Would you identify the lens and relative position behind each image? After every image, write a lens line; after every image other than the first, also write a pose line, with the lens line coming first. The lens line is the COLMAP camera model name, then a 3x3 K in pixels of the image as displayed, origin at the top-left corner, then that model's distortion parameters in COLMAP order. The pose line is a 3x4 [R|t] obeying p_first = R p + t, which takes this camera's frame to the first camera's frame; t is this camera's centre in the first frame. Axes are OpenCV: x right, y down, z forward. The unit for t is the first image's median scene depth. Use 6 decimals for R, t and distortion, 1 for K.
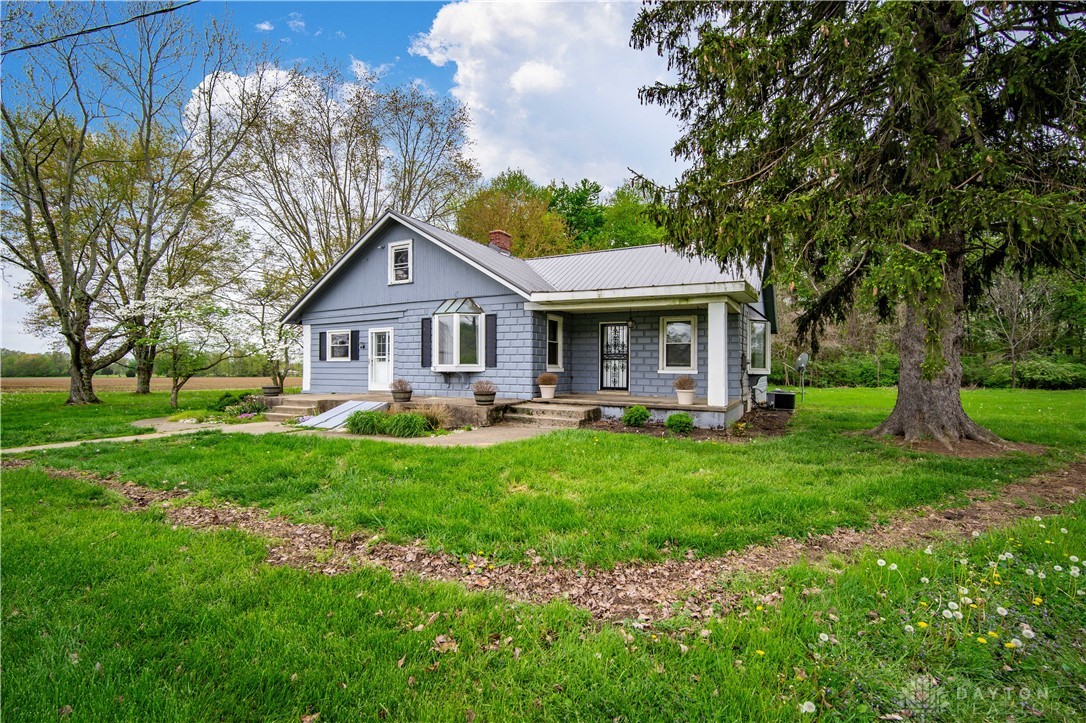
lens RADIAL K [[522.9, 0, 543.6], [0, 522.9, 364.4], [0, 0, 1]] dist [-0.000140, 0.000010]
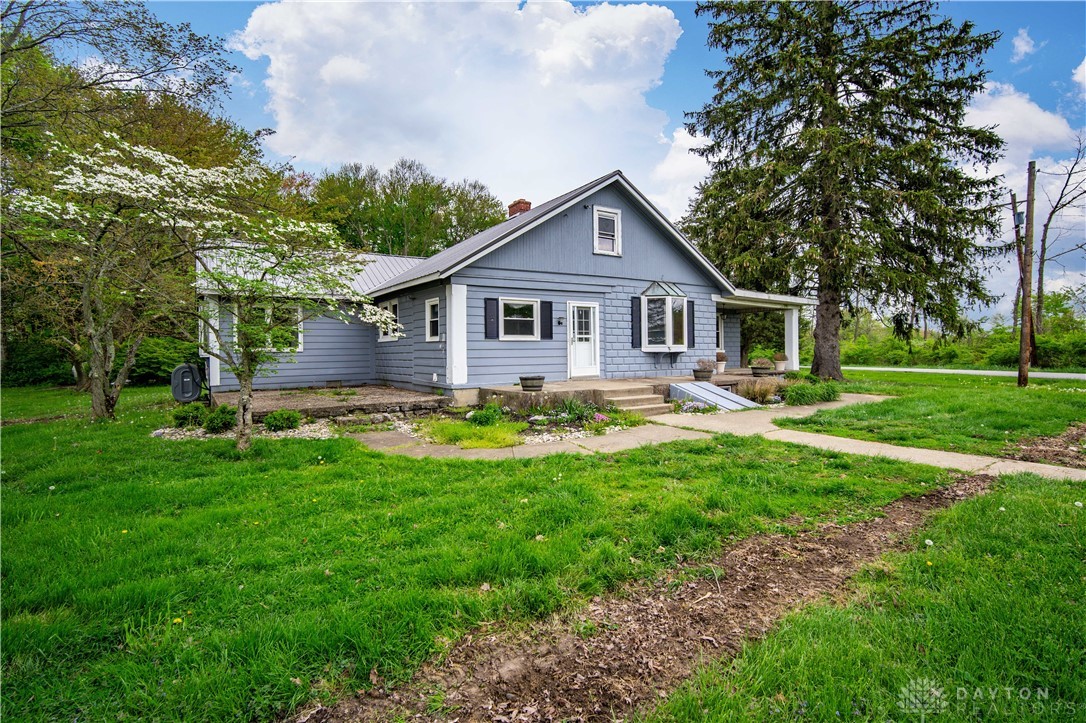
lens RADIAL K [[522.9, 0, 543.3], [0, 522.9, 355.8], [0, 0, 1]] dist [-0.000140, 0.000010]
pose [[0.457485, -0.008052, 0.889181, -1.122212], [0.008547, 0.999953, 0.004658, 0.013592], [-0.889176, 0.005469, 0.457532, 0.687029]]
